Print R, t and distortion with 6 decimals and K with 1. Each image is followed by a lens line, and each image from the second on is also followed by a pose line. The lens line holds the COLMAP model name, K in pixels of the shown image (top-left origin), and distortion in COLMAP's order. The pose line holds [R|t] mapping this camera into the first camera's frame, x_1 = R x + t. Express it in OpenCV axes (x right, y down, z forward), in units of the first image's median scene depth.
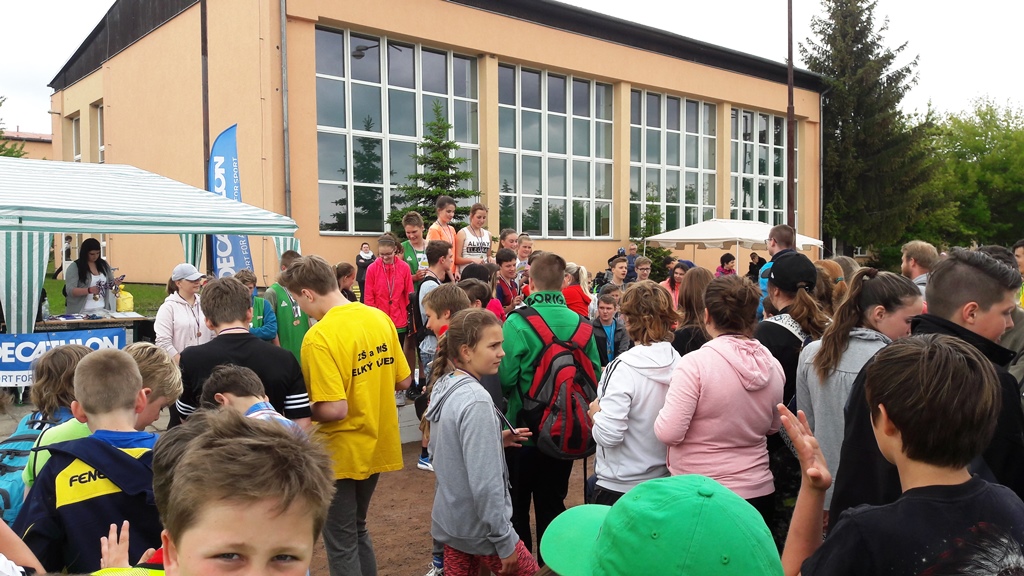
lens RADIAL K [[815.0, 0, 504.6], [0, 815.0, 285.9], [0, 0, 1]] dist [0.044077, -0.083540]
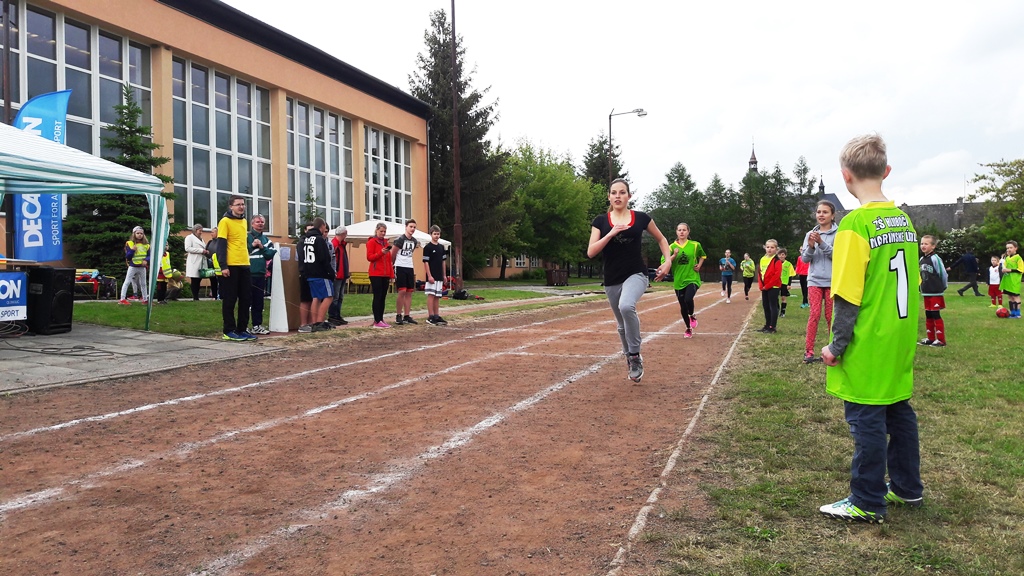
lens RADIAL K [[815.0, 0, 506.4], [0, 815.0, 281.9], [0, 0, 1]] dist [0.044077, -0.083540]
pose [[0.853322, 0.000933, 0.521384, -0.129291], [0.012720, 0.999663, -0.022607, 0.024881], [-0.521230, 0.025923, 0.853023, -0.050614]]
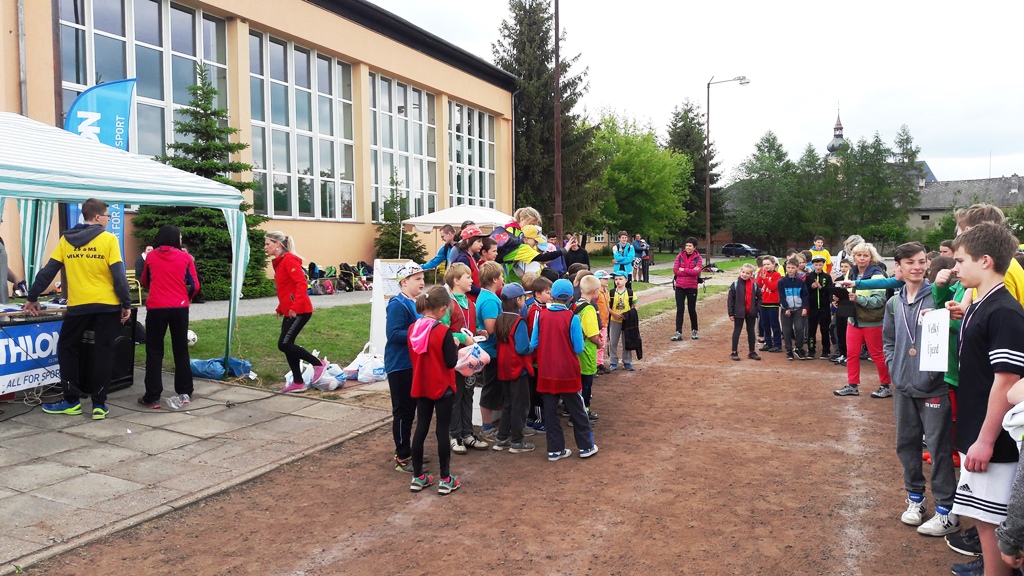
lens RADIAL K [[815.0, 0, 509.1], [0, 815.0, 281.3], [0, 0, 1]] dist [0.044077, -0.083540]
pose [[0.891997, -0.013641, 0.451835, -0.118729], [0.007585, 0.999856, 0.015213, 0.001126], [-0.451977, -0.010143, 0.891972, 0.024815]]
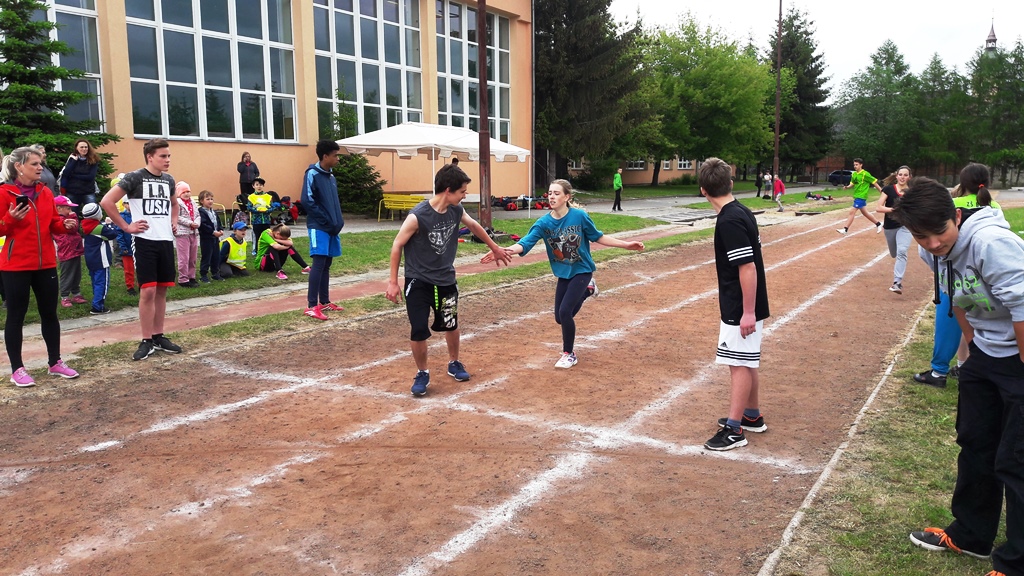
lens RADIAL K [[815.0, 0, 514.6], [0, 815.0, 289.0], [0, 0, 1]] dist [0.044077, -0.083540]
pose [[0.947205, -0.037192, 0.318463, 0.059996], [0.001096, 0.993619, 0.112780, -0.003009], [-0.320626, -0.106476, 0.941202, 0.101029]]
